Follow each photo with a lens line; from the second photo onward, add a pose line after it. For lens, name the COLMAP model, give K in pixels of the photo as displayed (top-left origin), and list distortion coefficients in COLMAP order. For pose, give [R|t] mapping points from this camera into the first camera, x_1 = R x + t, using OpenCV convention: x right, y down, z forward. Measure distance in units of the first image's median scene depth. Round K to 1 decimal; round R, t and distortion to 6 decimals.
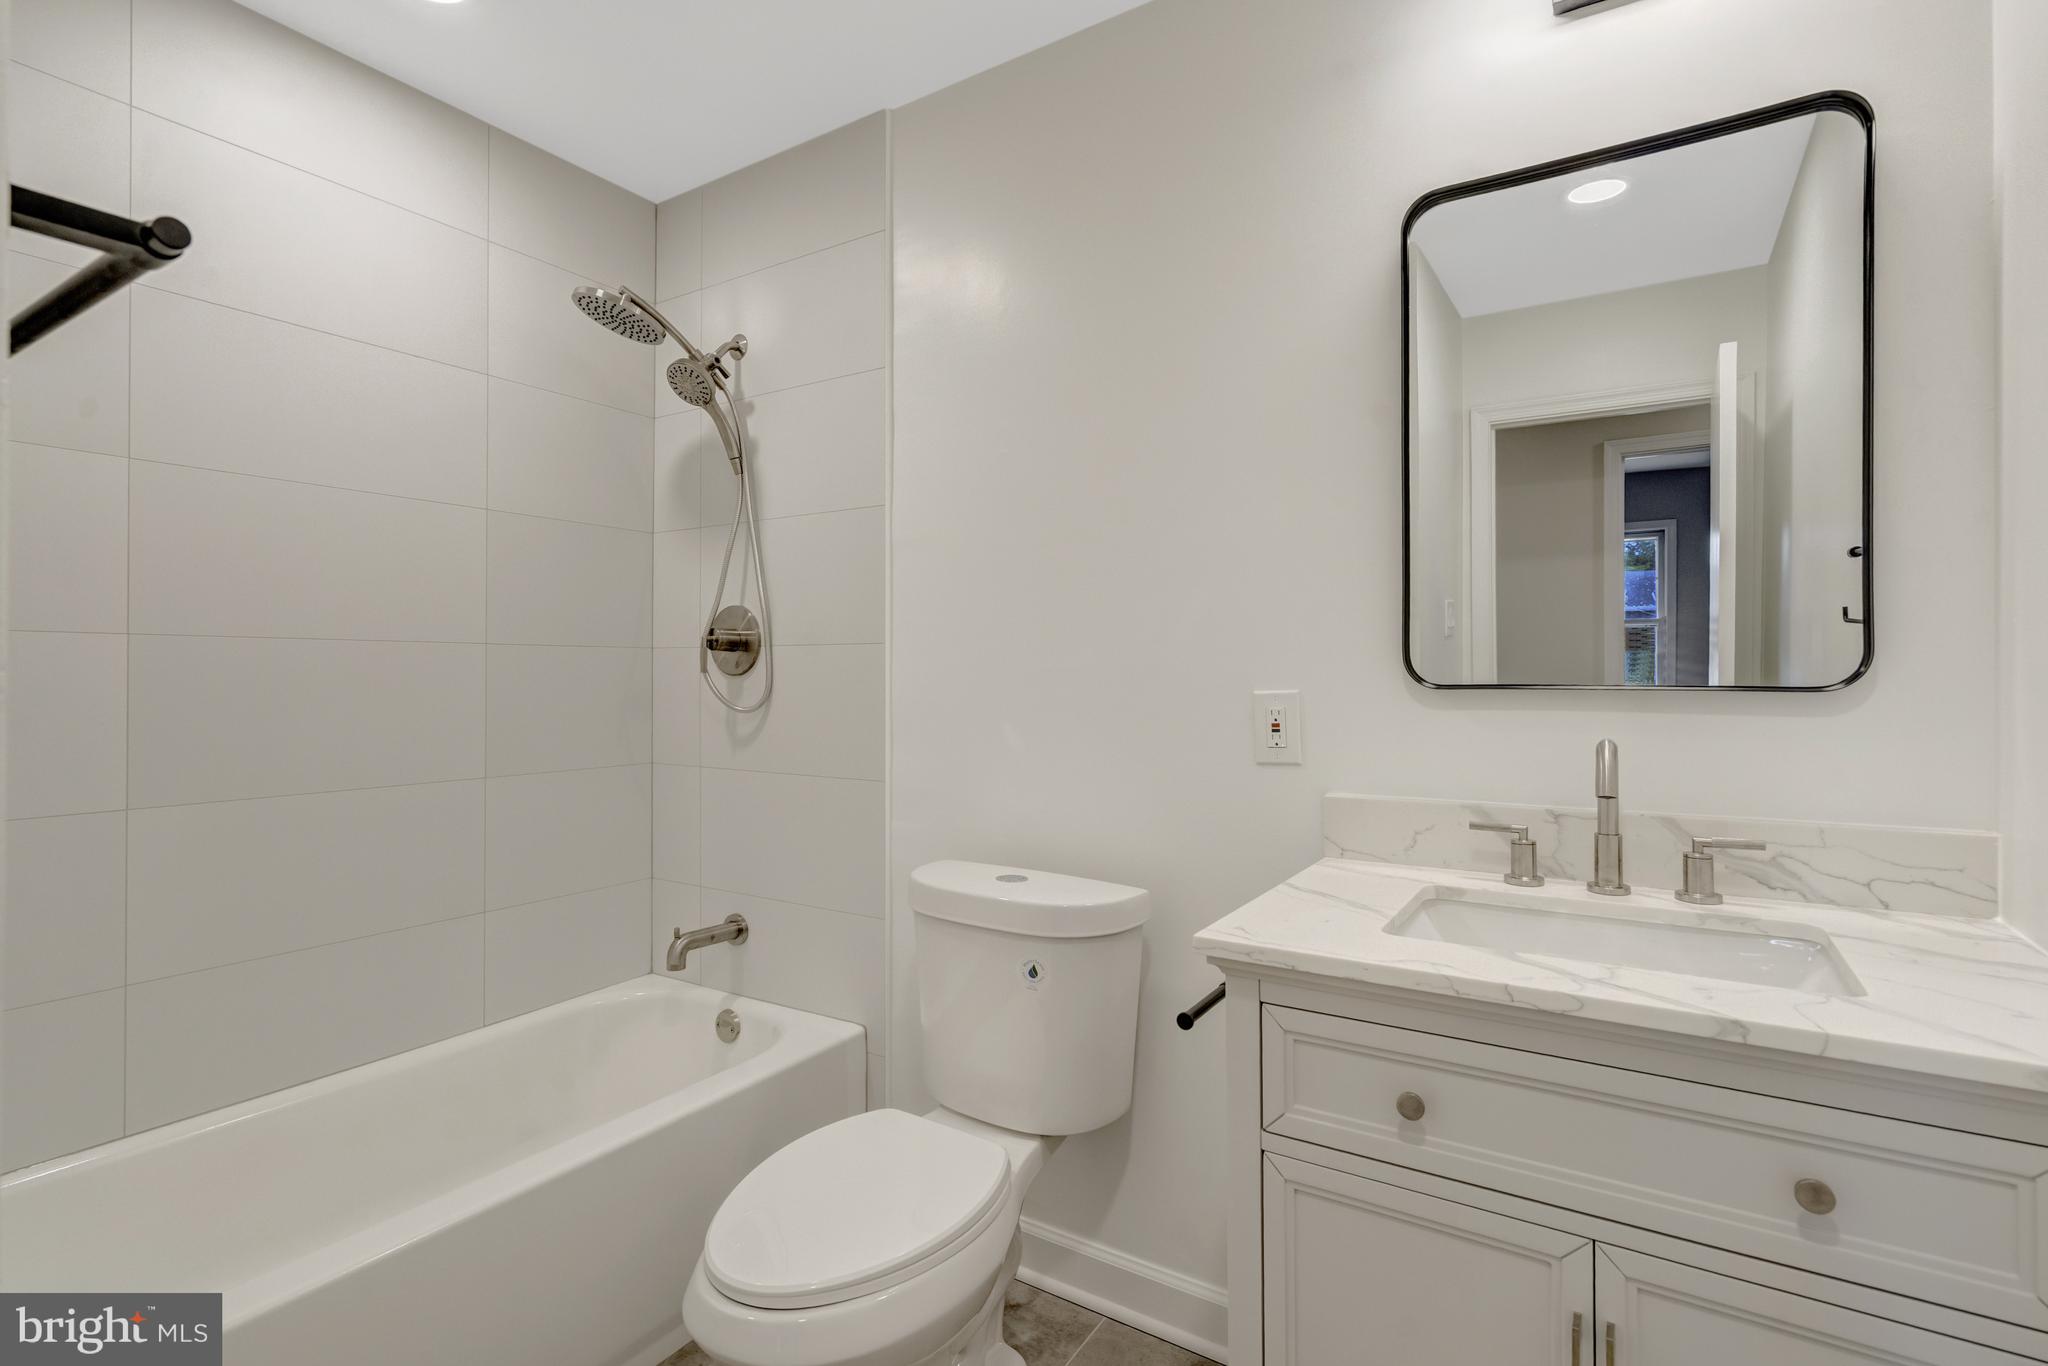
lens RADIAL K [[973.9, 0, 1031.4], [0, 973.9, 672.3], [0, 0, 1]] dist [-0.002959, -0.000147]
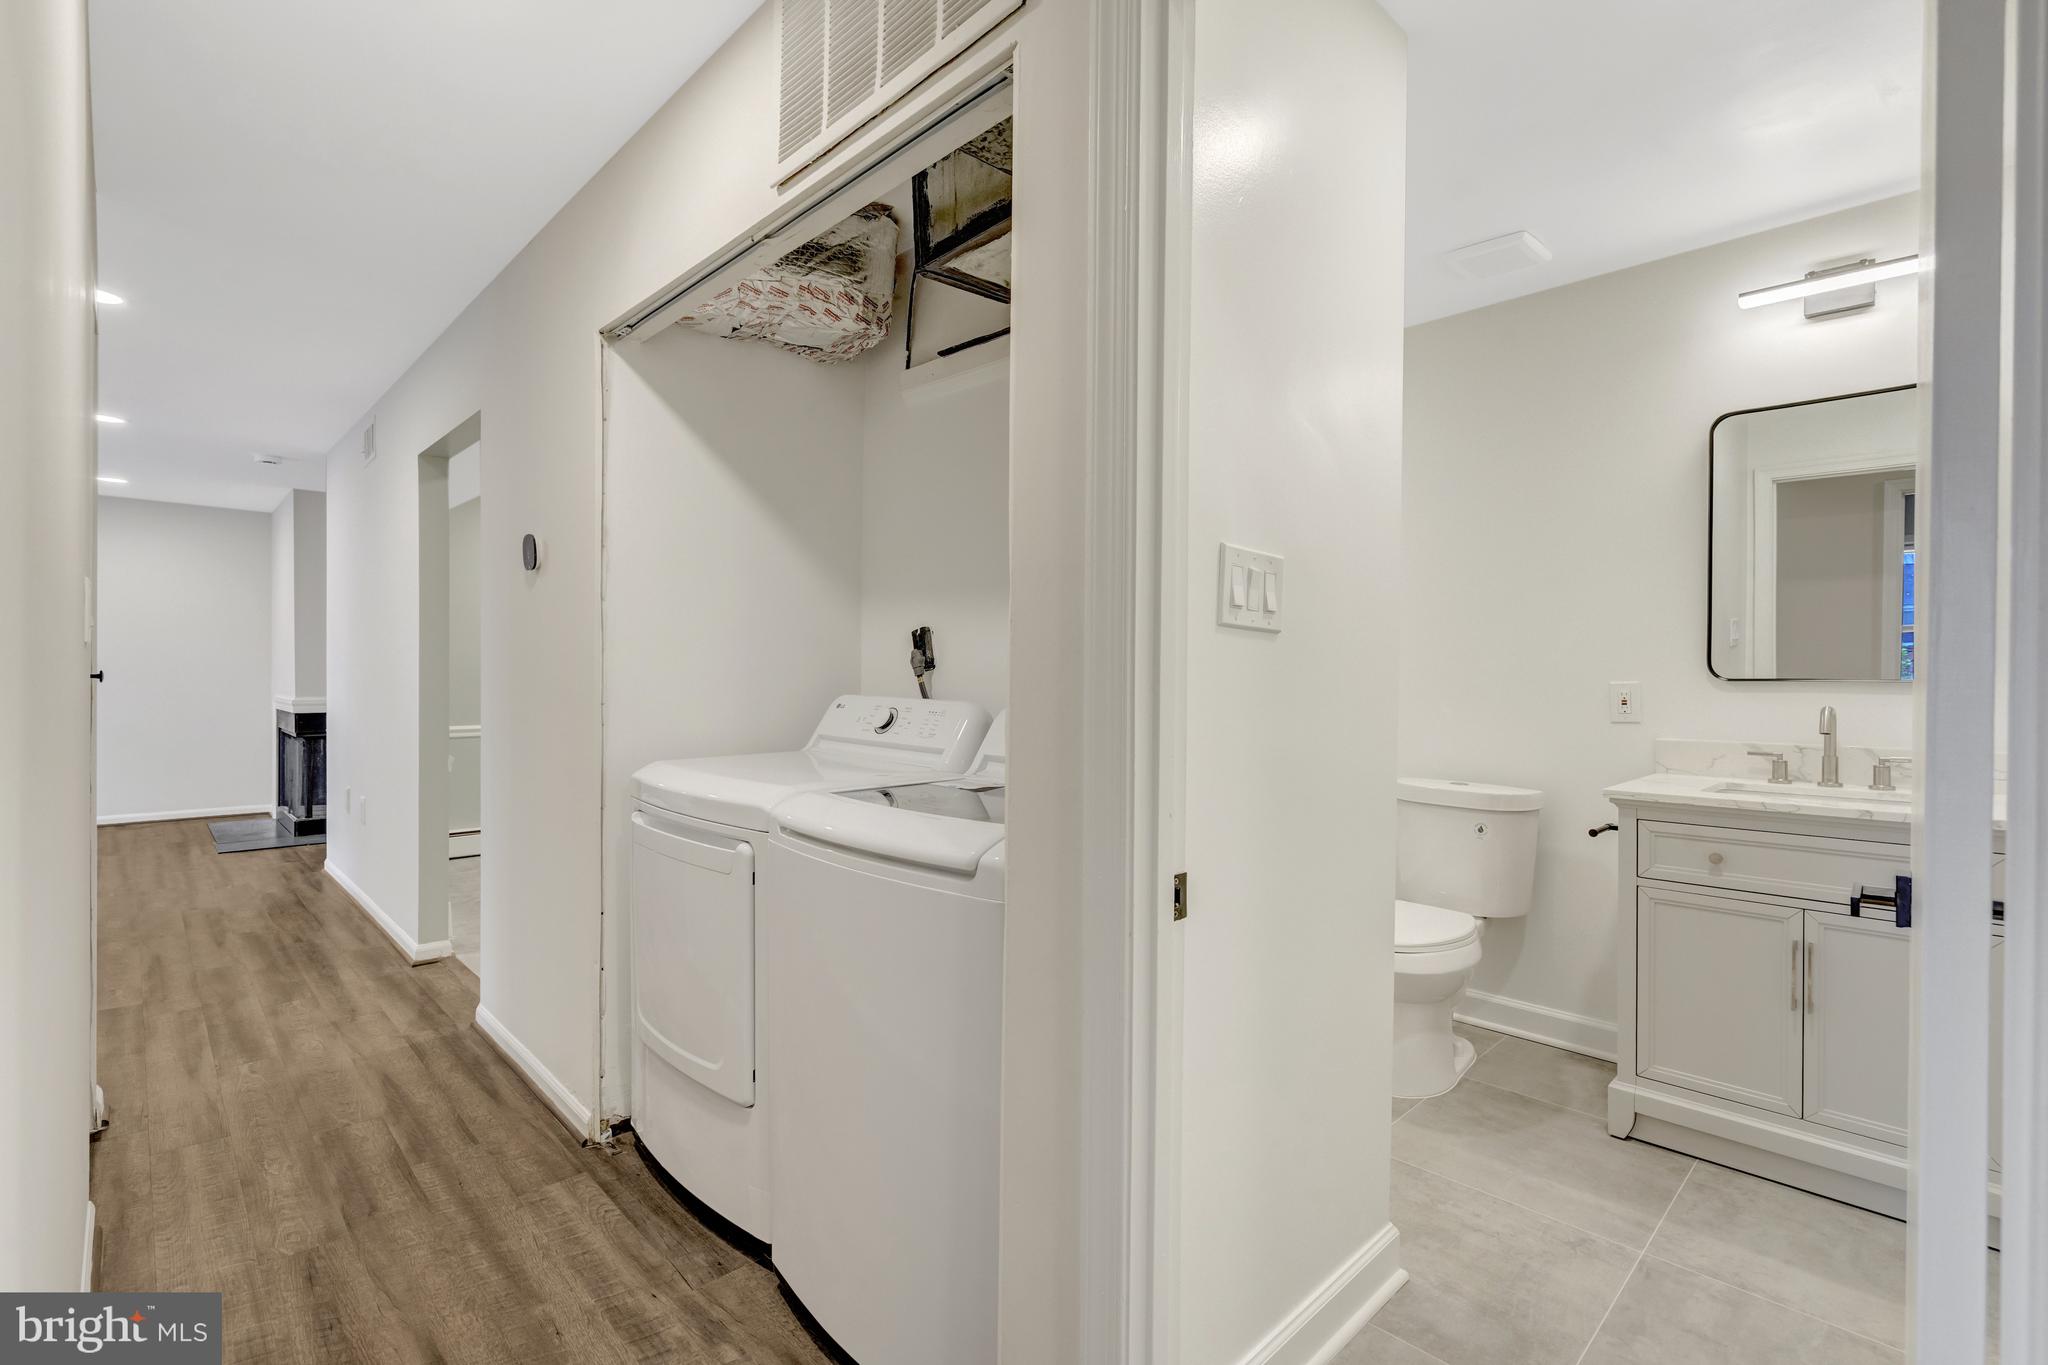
lens RADIAL K [[943.5, 0, 1016.1], [0, 943.5, 681.1], [0, 0, 1]] dist [-0.003204, 0.000837]
pose [[0.970857, 0.005018, -0.239609, -0.514558], [-0.001159, 0.999867, 0.016244, -0.011488], [0.239659, -0.015493, 0.970734, -1.167671]]
